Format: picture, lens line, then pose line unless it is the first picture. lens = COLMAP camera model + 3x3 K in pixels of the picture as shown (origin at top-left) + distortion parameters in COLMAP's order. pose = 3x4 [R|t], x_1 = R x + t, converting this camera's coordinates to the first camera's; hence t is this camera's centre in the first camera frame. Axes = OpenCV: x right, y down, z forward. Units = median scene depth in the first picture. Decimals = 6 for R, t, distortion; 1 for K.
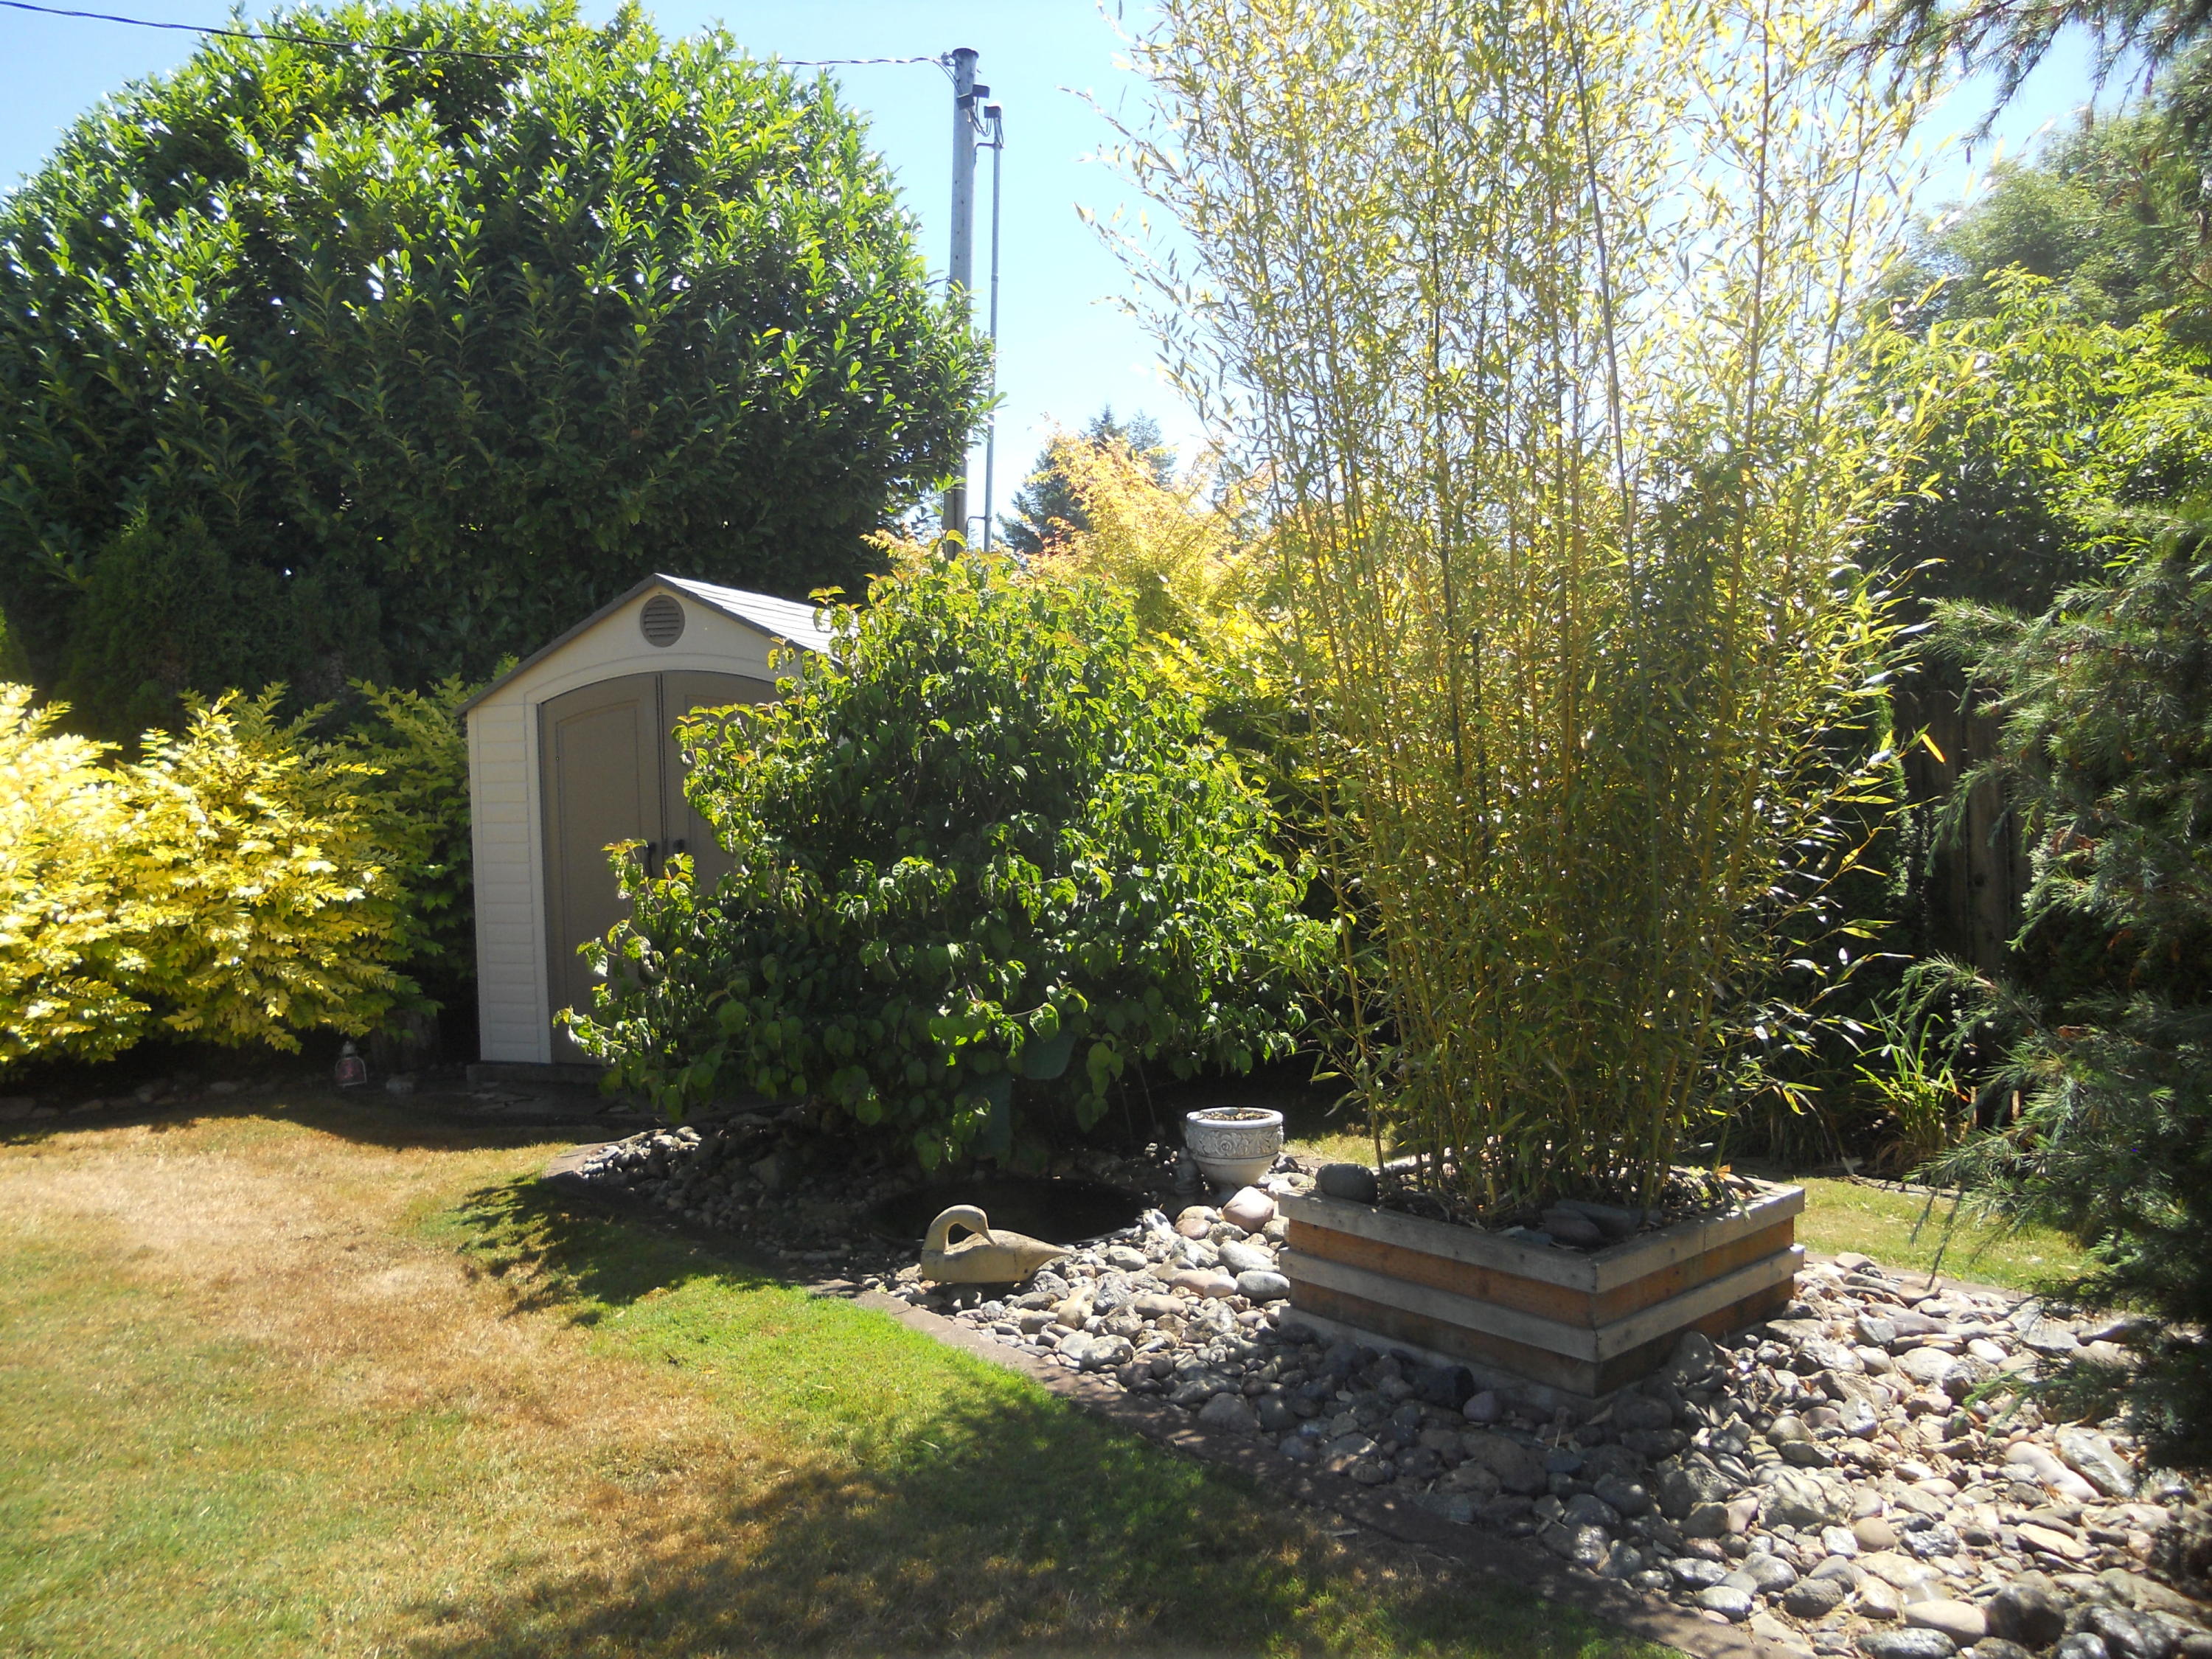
lens RADIAL K [[1759.7, 0, 1104.6], [0, 1759.7, 844.8], [0, 0, 1]] dist [-0.012500, -0.002683]
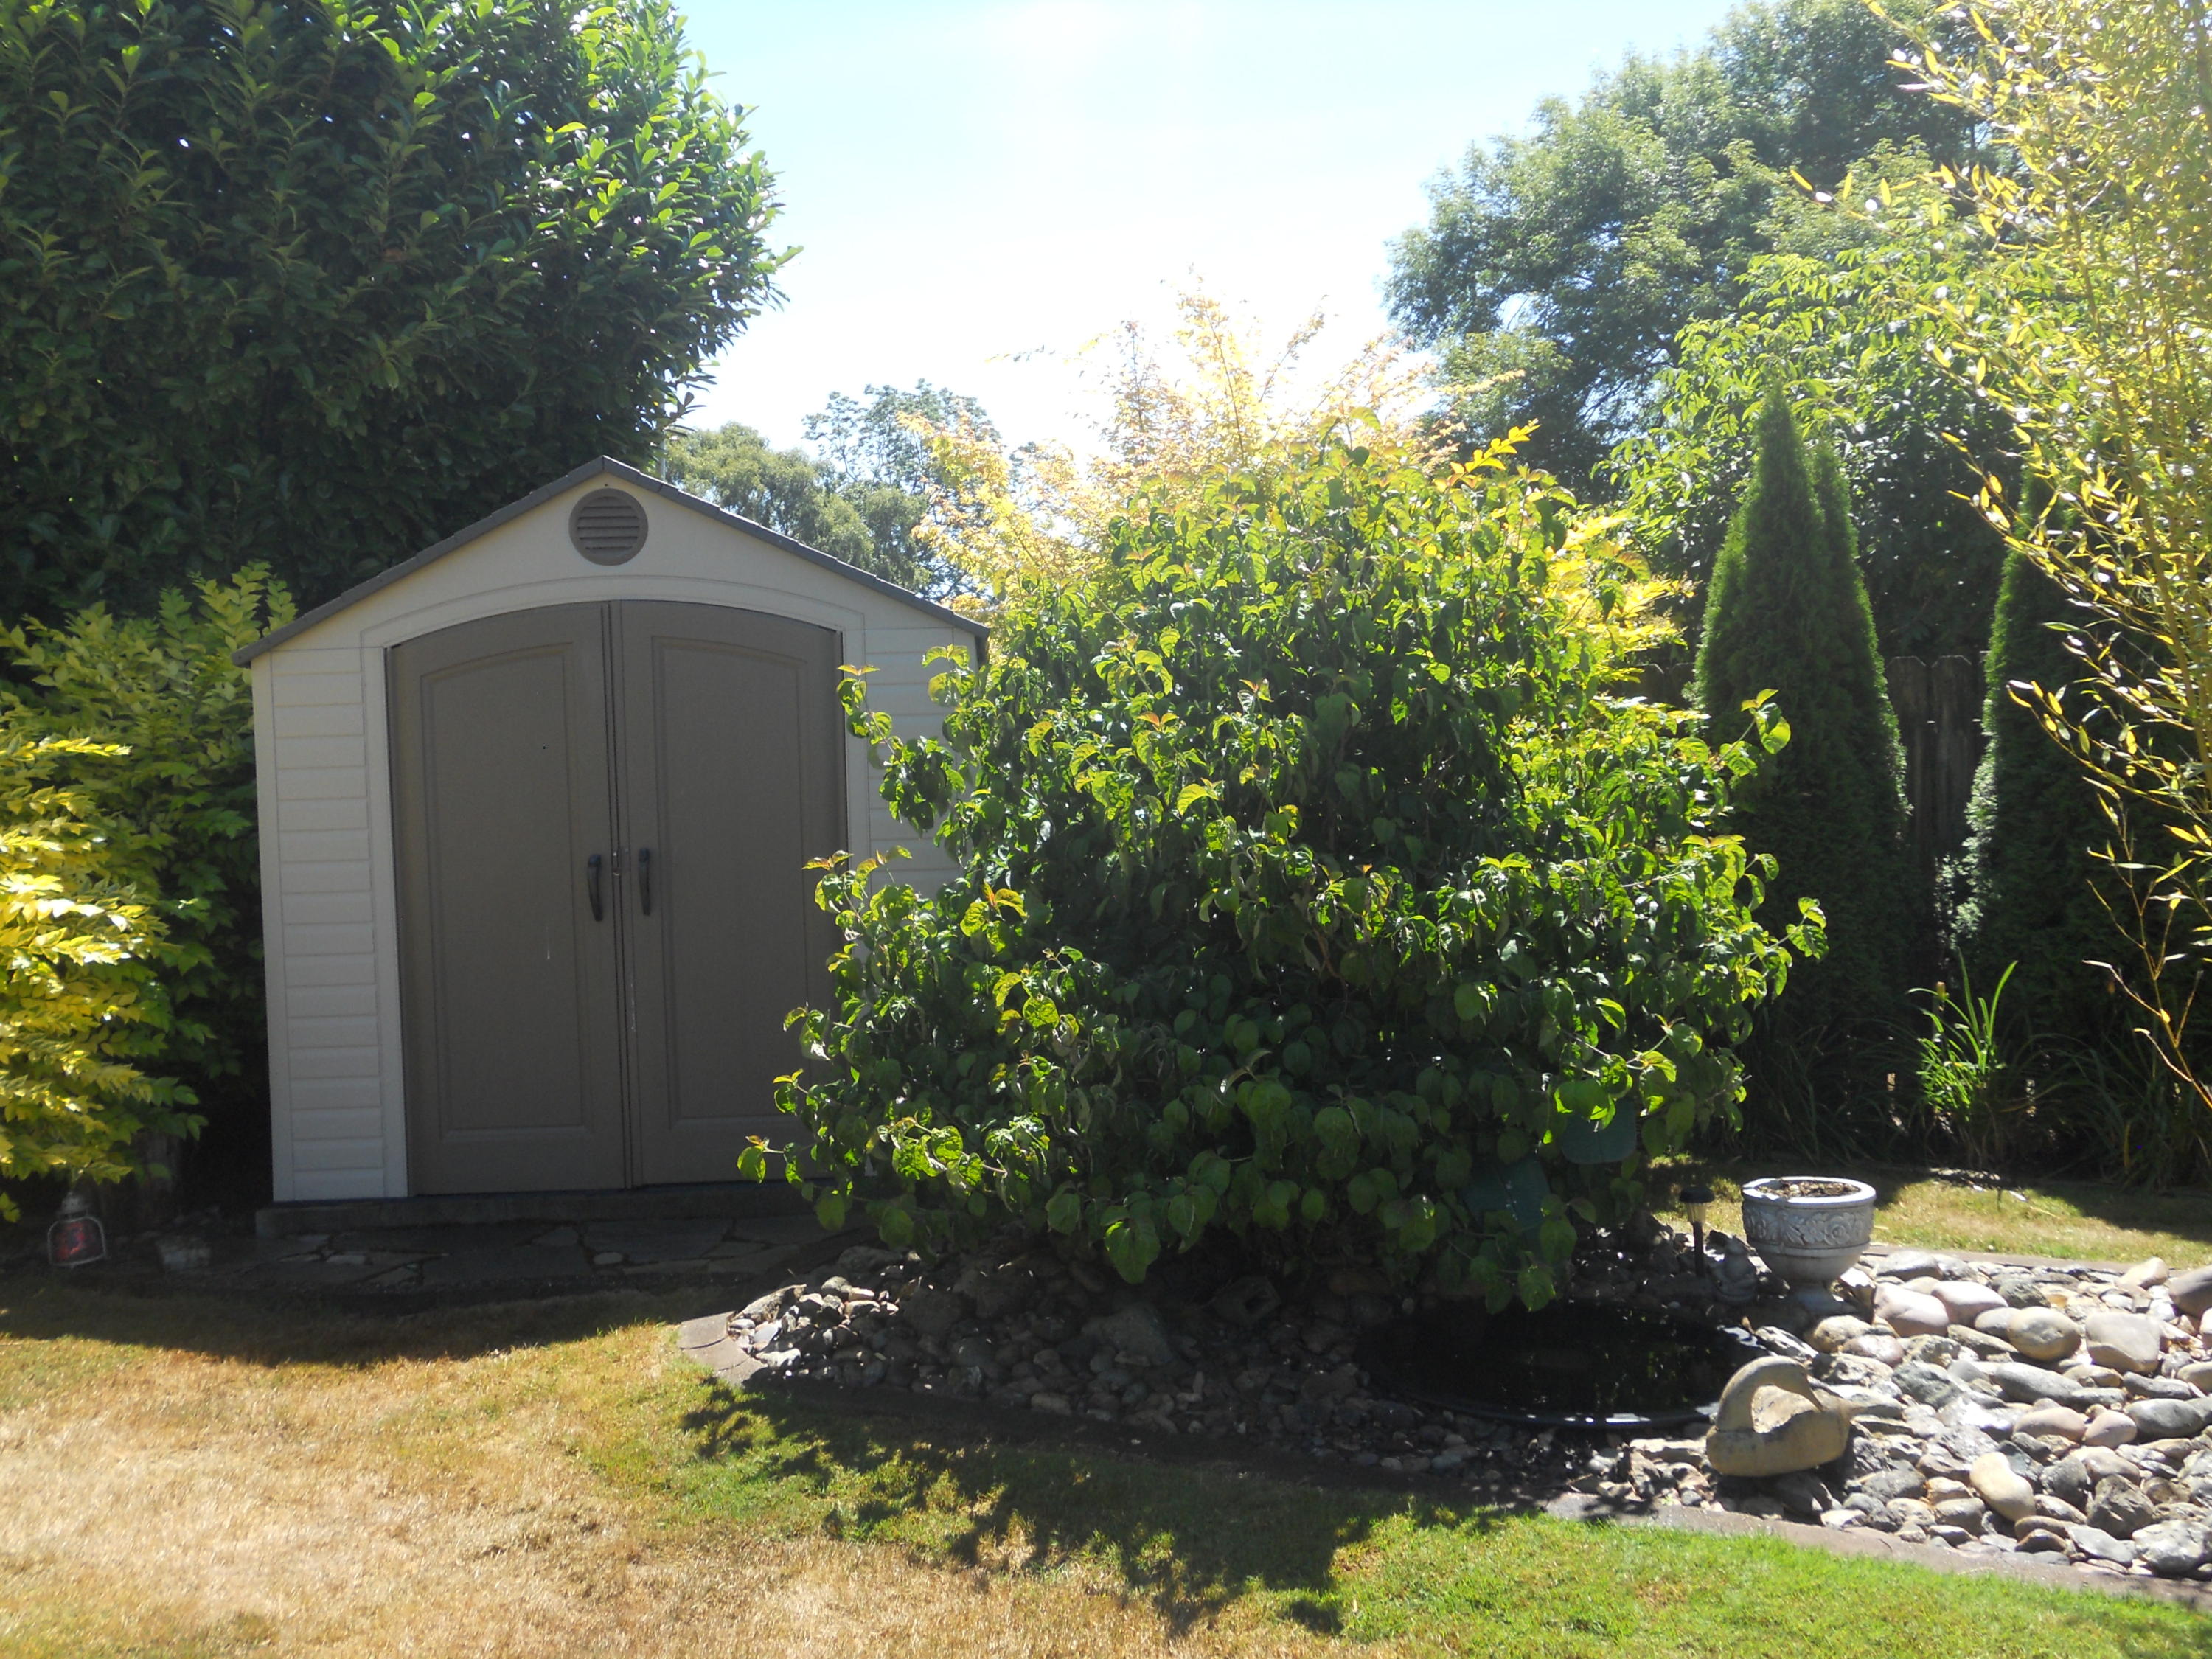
lens RADIAL K [[2029.3, 0, 1106.3], [0, 2029.3, 809.4], [0, 0, 1]] dist [0.007304, 0.000000]
pose [[0.932201, -0.020176, 0.361377, -0.344595], [0.024816, 0.999658, -0.008201, -0.007325], [-0.361088, 0.016612, 0.932384, 0.197083]]
